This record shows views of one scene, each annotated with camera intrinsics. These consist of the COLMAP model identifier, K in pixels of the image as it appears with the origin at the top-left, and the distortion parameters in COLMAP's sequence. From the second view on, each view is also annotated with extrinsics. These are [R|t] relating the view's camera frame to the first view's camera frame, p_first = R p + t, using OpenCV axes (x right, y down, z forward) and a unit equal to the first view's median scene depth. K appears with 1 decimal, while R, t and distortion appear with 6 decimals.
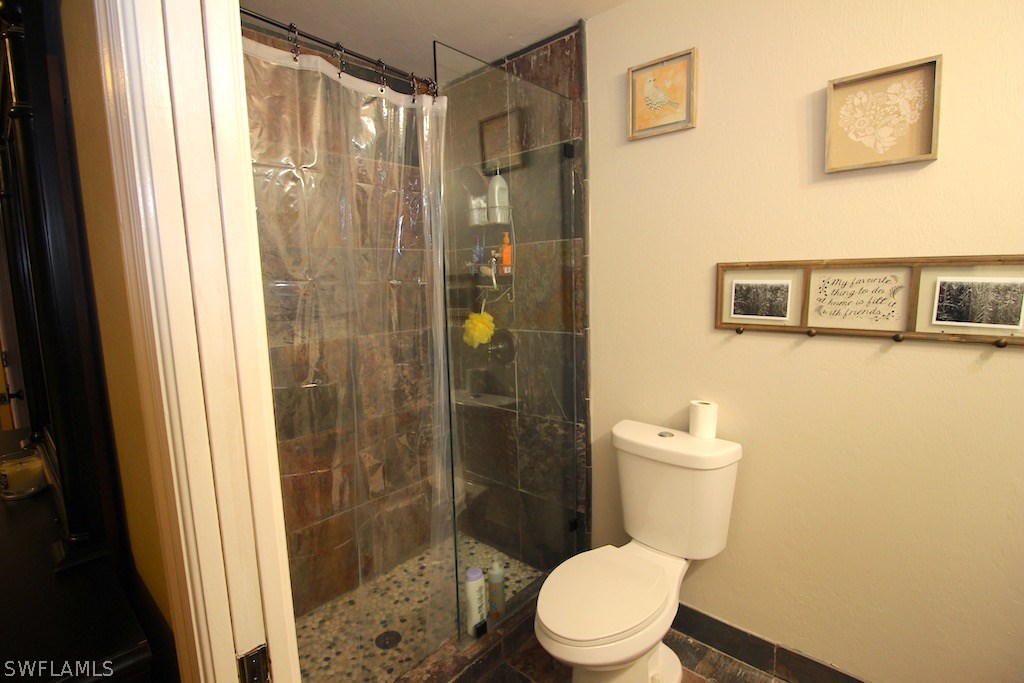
lens RADIAL K [[481.7, 0, 513.8], [0, 481.7, 341.5], [0, 0, 1]] dist [-0.000918, -0.009768]
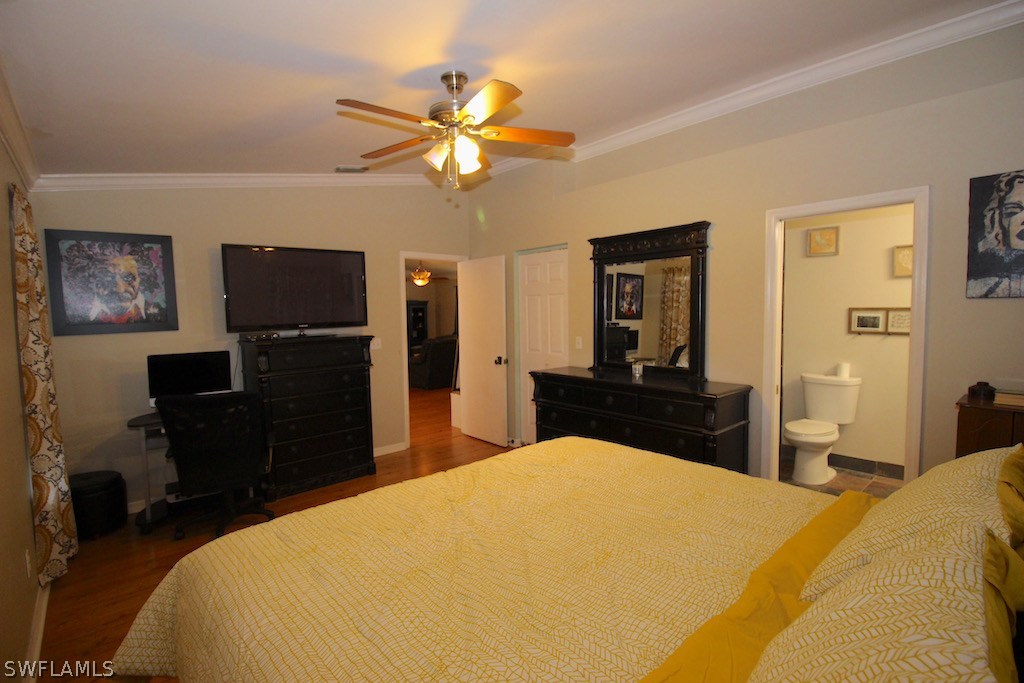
lens RADIAL K [[481.7, 0, 508.3], [0, 481.7, 343.0], [0, 0, 1]] dist [-0.000918, -0.009768]
pose [[0.993098, 0.017263, -0.116006, -1.032437], [-0.023932, 0.998125, -0.056342, 0.203514], [0.114816, 0.058729, 0.991649, -1.654695]]
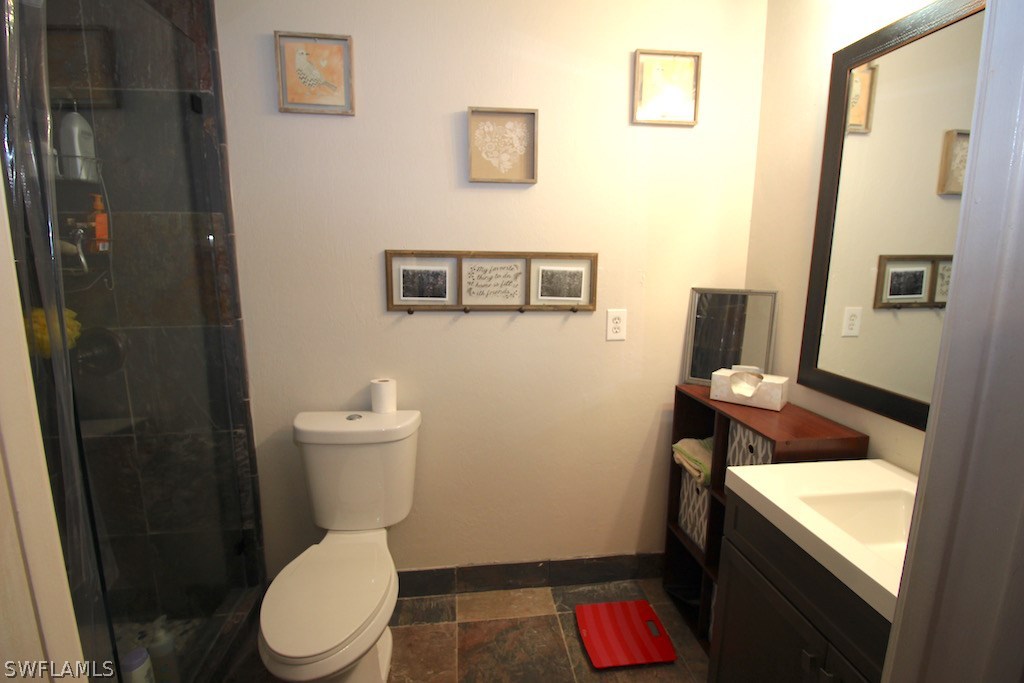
lens RADIAL K [[481.7, 0, 507.1], [0, 481.7, 339.3], [0, 0, 1]] dist [-0.000918, -0.009768]
pose [[0.661928, -0.097851, 0.743153, -0.209385], [0.075399, 0.995106, 0.063867, -0.011475], [-0.745766, 0.013758, 0.666066, 0.078438]]
